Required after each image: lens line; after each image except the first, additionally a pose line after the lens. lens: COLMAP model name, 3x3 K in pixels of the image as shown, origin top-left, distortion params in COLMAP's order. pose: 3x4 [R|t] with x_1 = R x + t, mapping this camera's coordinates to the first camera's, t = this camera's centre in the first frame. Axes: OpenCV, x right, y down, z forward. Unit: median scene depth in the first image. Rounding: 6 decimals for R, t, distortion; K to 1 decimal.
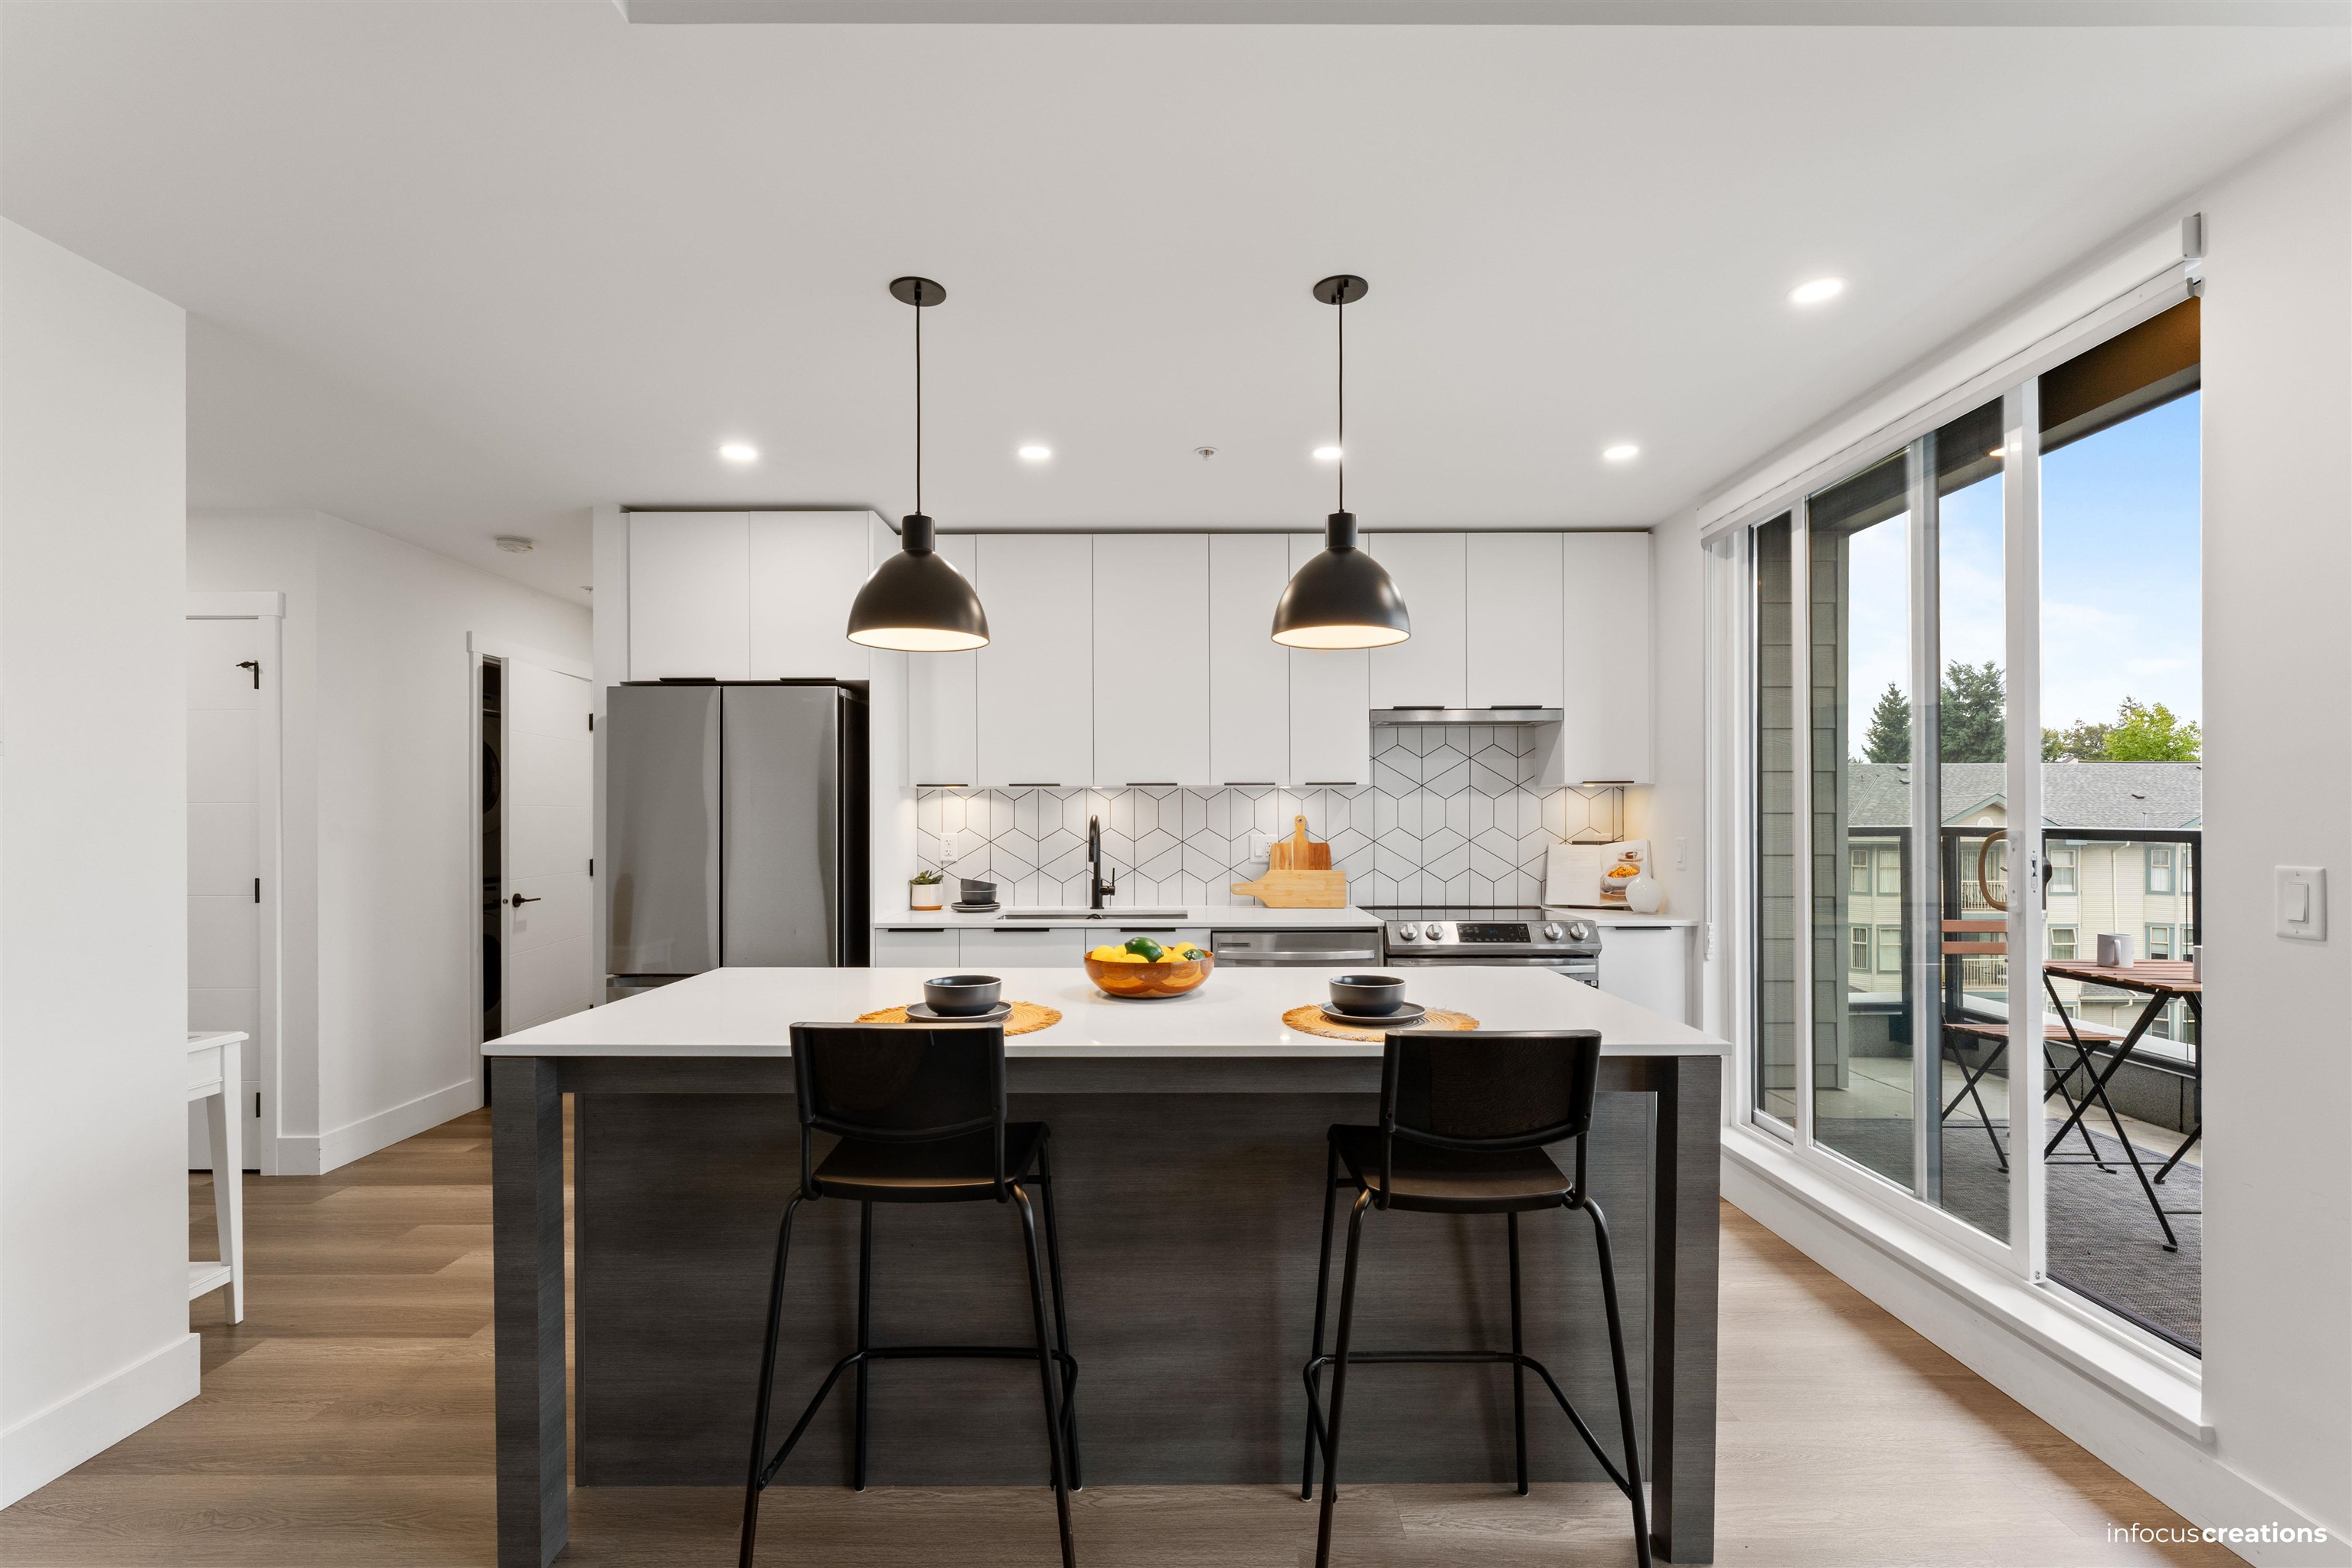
lens RADIAL K [[1020.2, 0, 1176.6], [0, 1020.2, 821.8], [0, 0, 1]] dist [-0.003282, -0.000722]
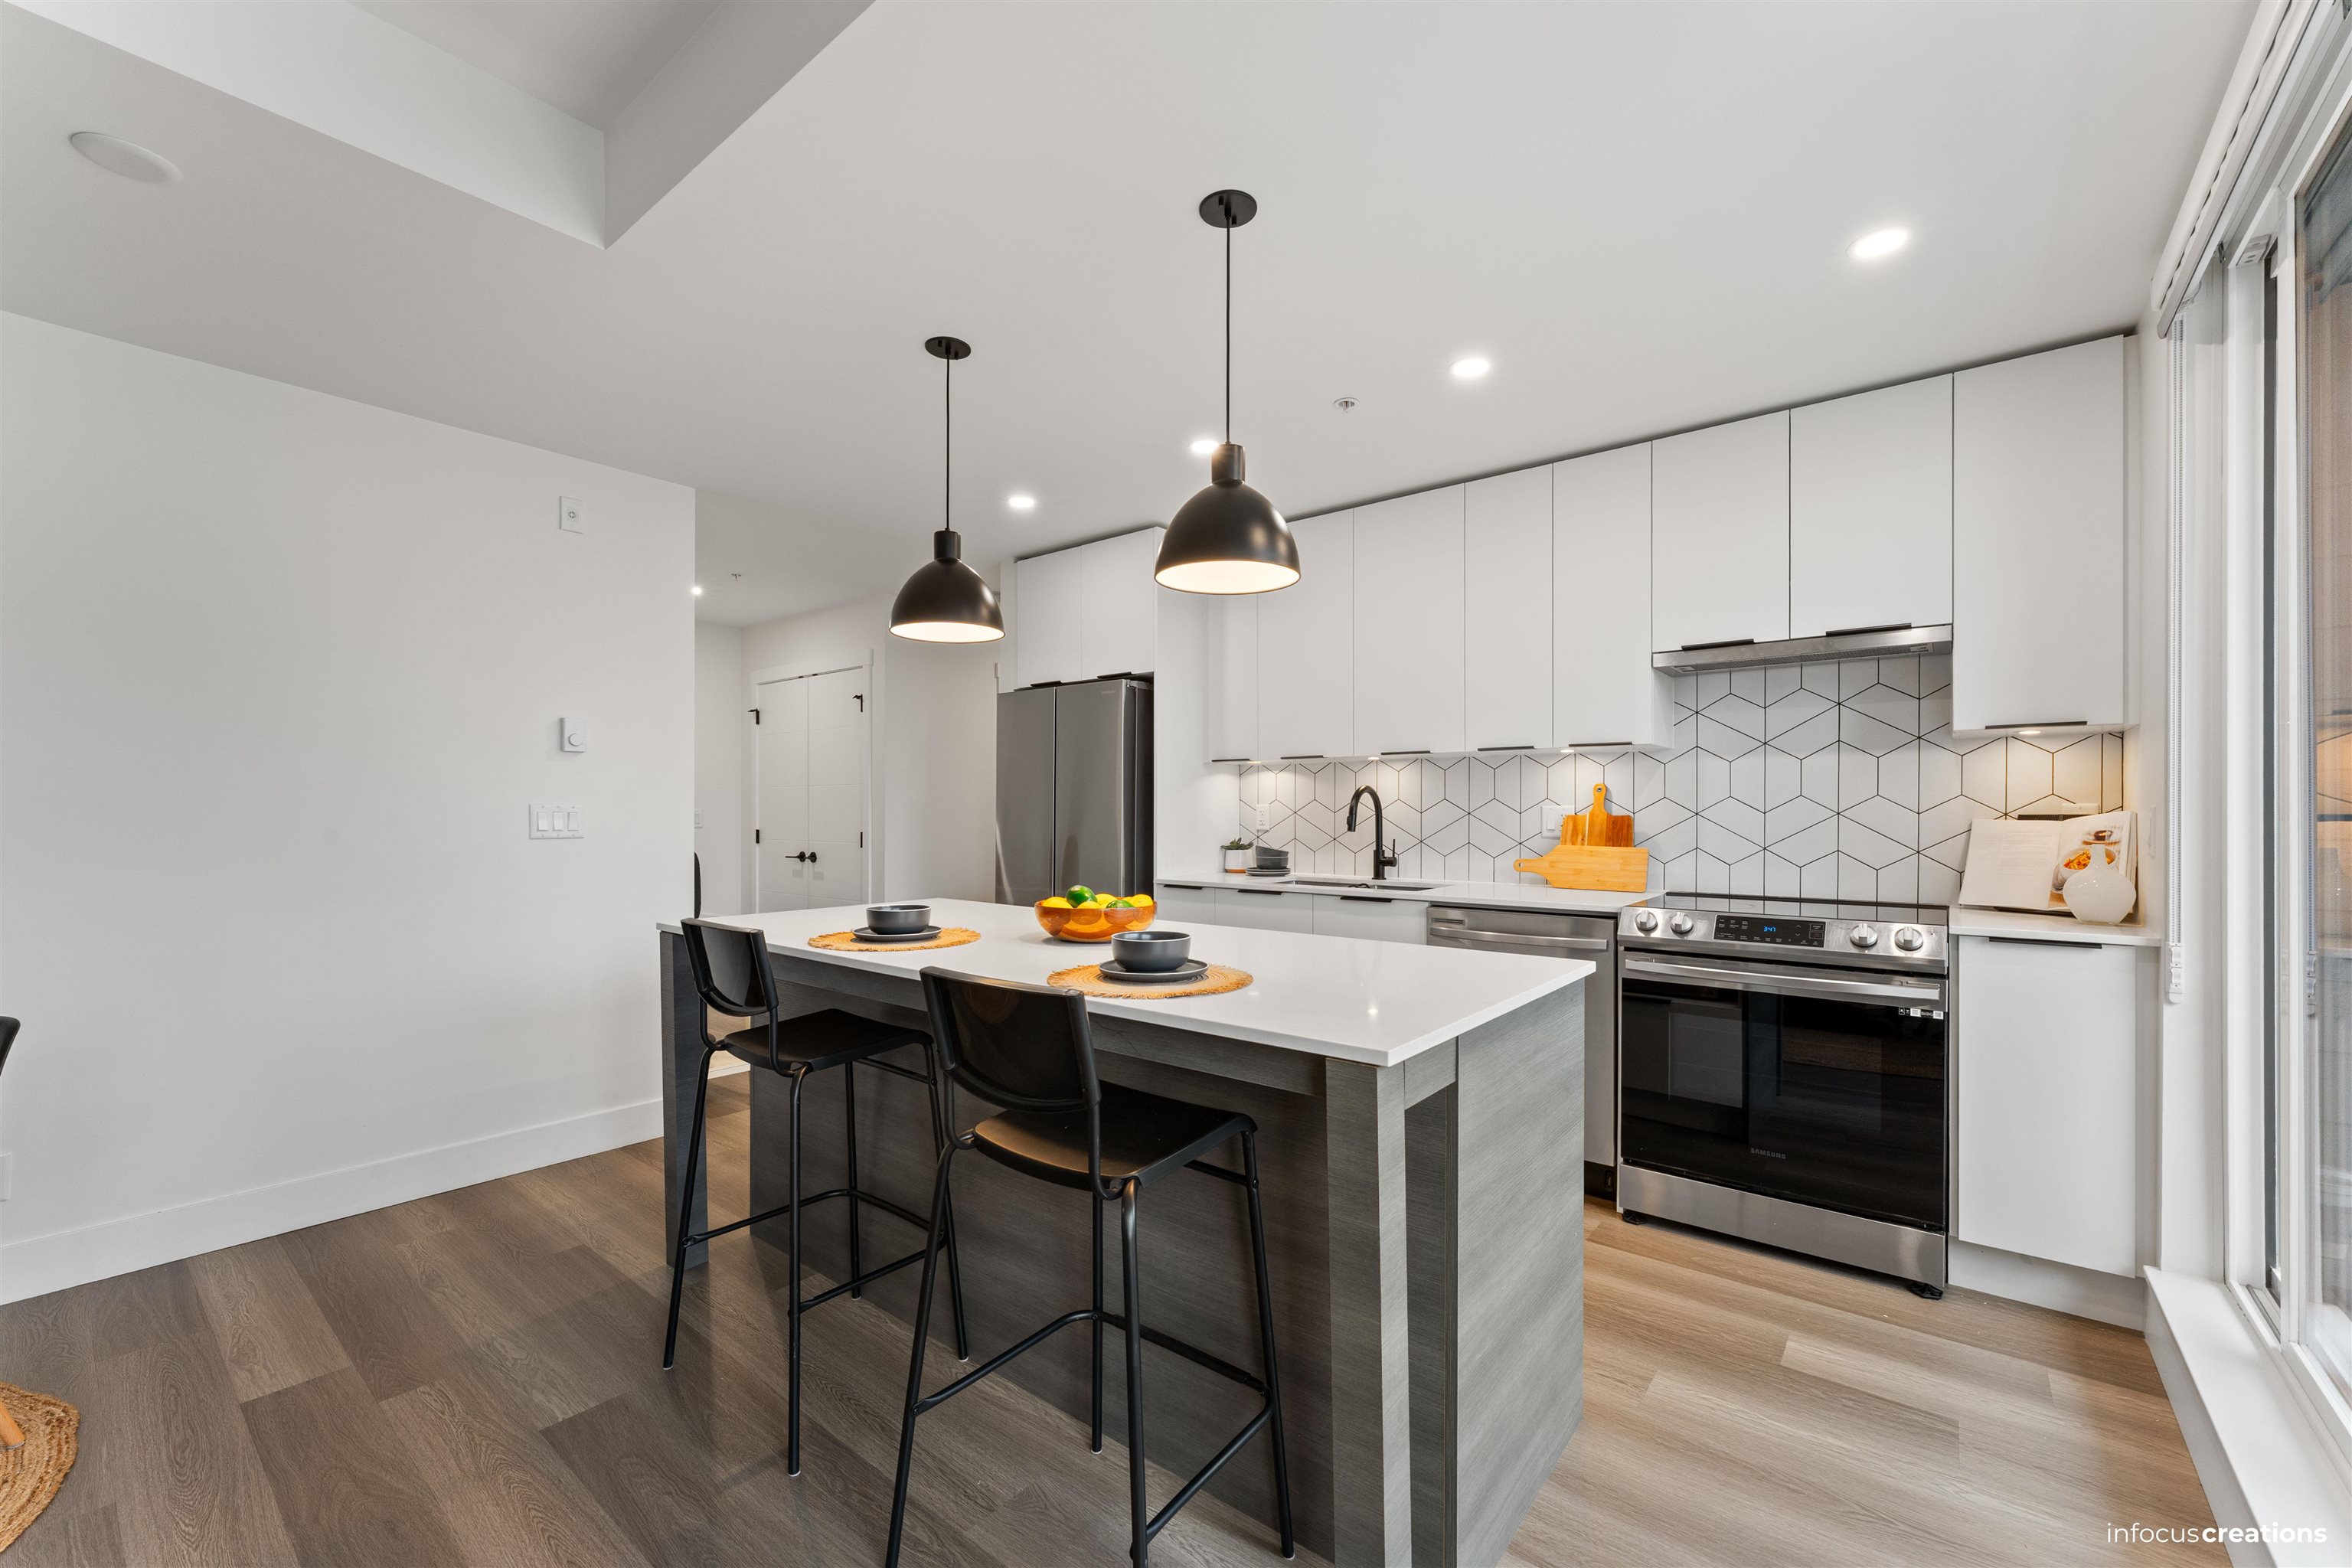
lens RADIAL K [[946.4, 0, 1176.4], [0, 946.4, 807.4], [0, 0, 1]] dist [-0.015595, -0.000088]
pose [[0.777696, 0.000746, -0.628640, 0.355898], [-0.003530, 0.999989, -0.003179, 0.018371], [0.628631, 0.004691, 0.777690, 0.155179]]
